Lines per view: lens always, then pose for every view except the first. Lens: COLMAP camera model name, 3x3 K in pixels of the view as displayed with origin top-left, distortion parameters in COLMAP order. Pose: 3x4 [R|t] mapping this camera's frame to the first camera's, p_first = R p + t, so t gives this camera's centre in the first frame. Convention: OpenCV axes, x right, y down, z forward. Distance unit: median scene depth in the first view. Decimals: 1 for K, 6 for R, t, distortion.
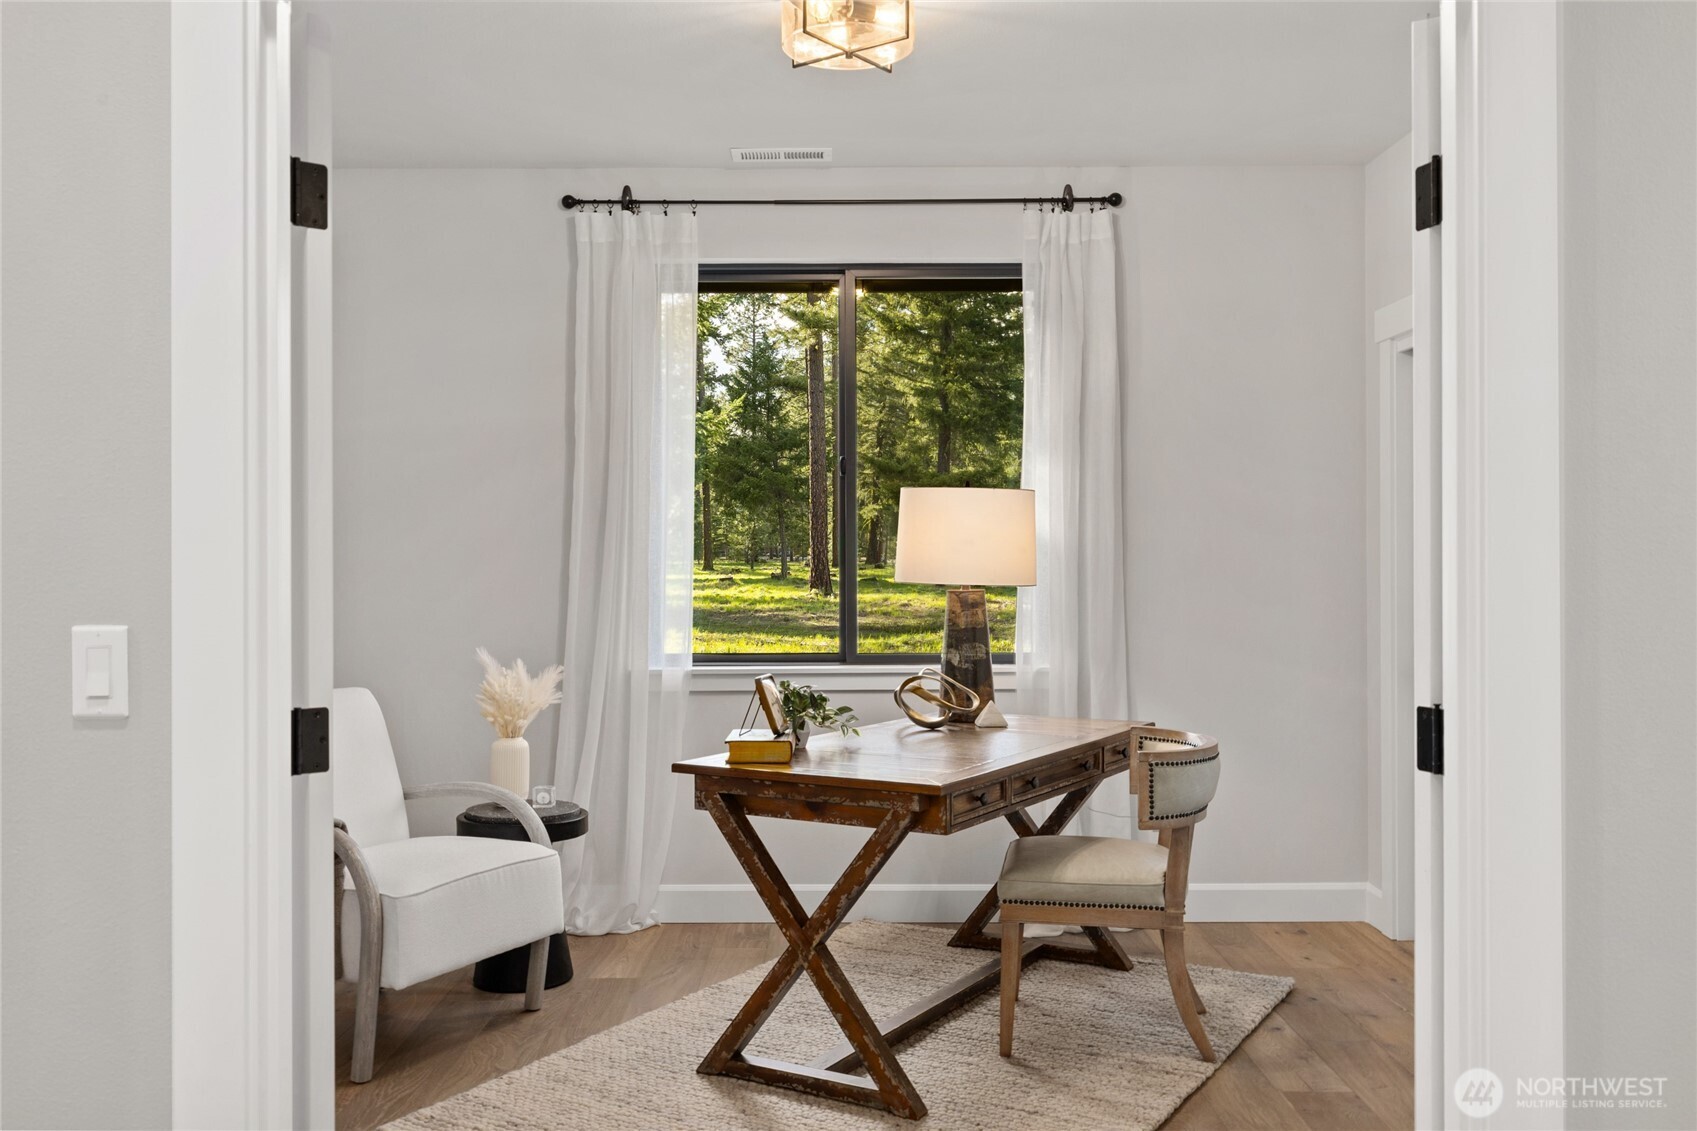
lens RADIAL K [[1458.5, 0, 848.2], [0, 1458.5, 565.0], [0, 0, 1]] dist [-0.005661, -0.003536]
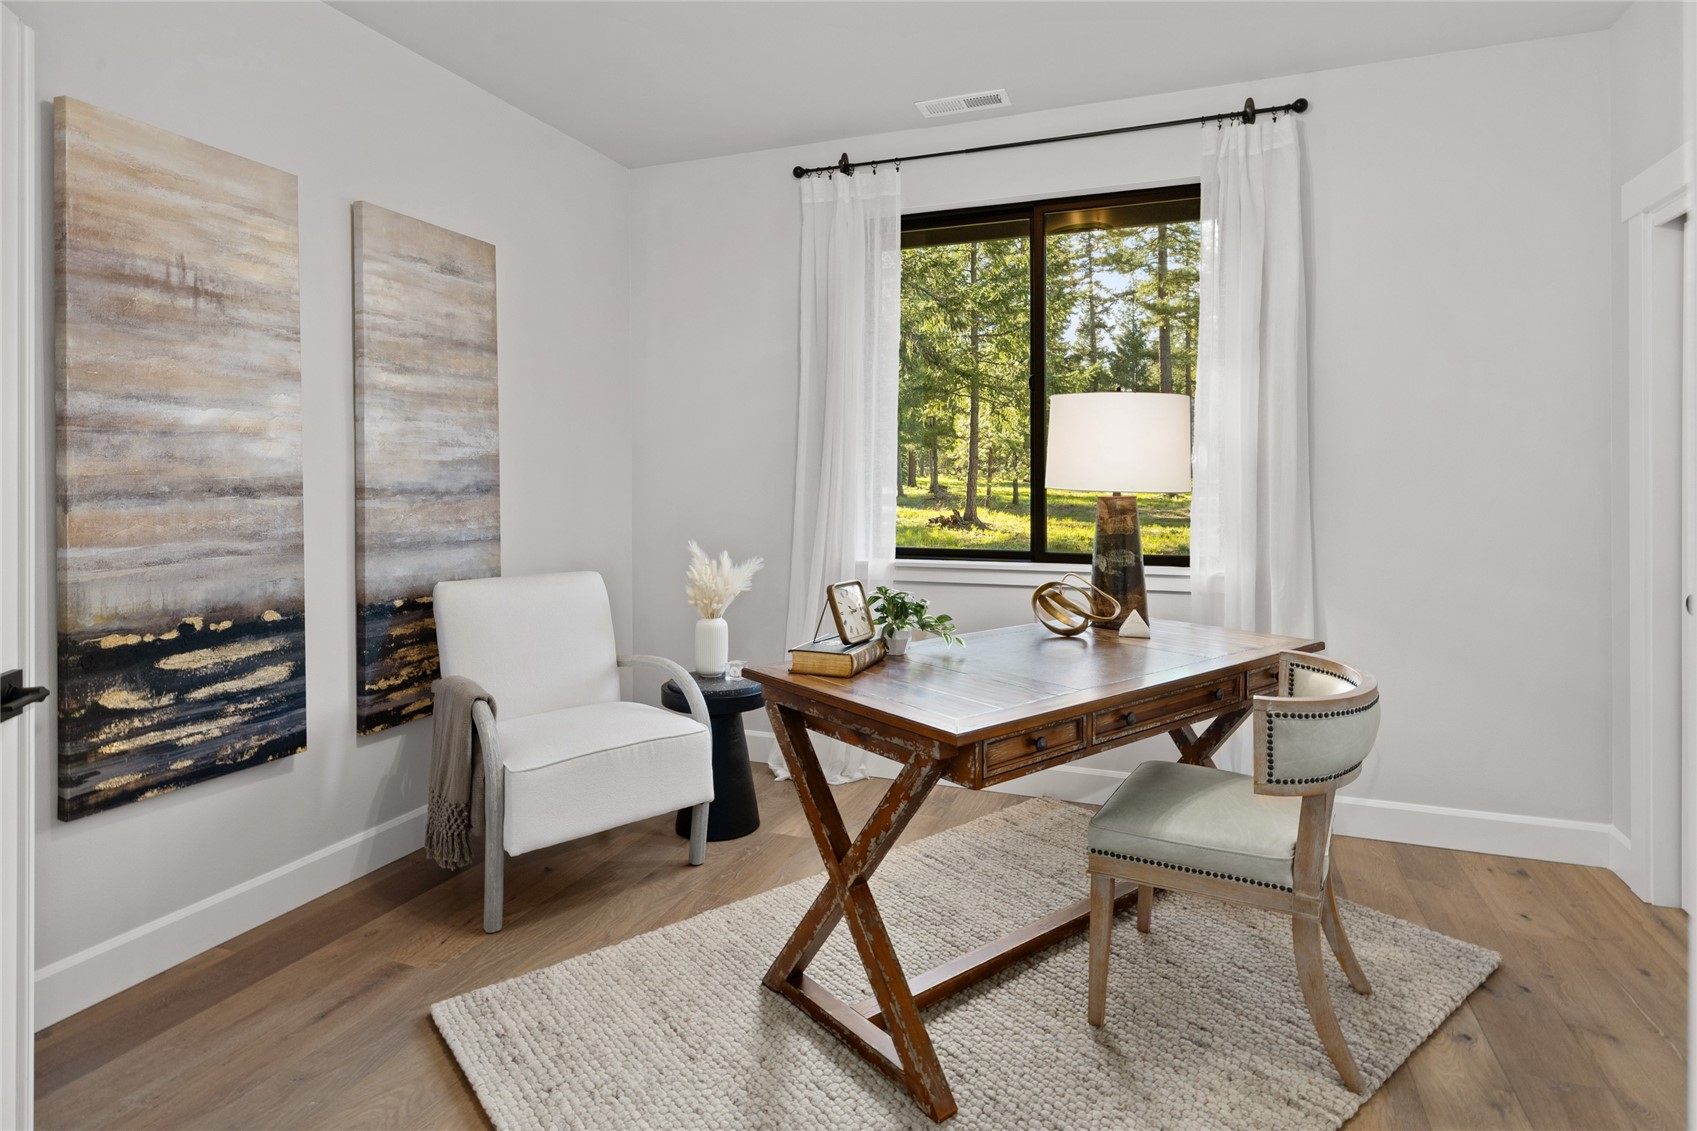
lens RADIAL K [[908.2, 0, 851.0], [0, 908.2, 475.6], [0, 0, 1]] dist [-0.003557, 0.000135]
pose [[0.932652, 0.001783, -0.360772, 0.144075], [-0.002032, 0.999998, -0.000311, 0.003448], [0.360770, 0.001023, 0.932654, 0.371867]]
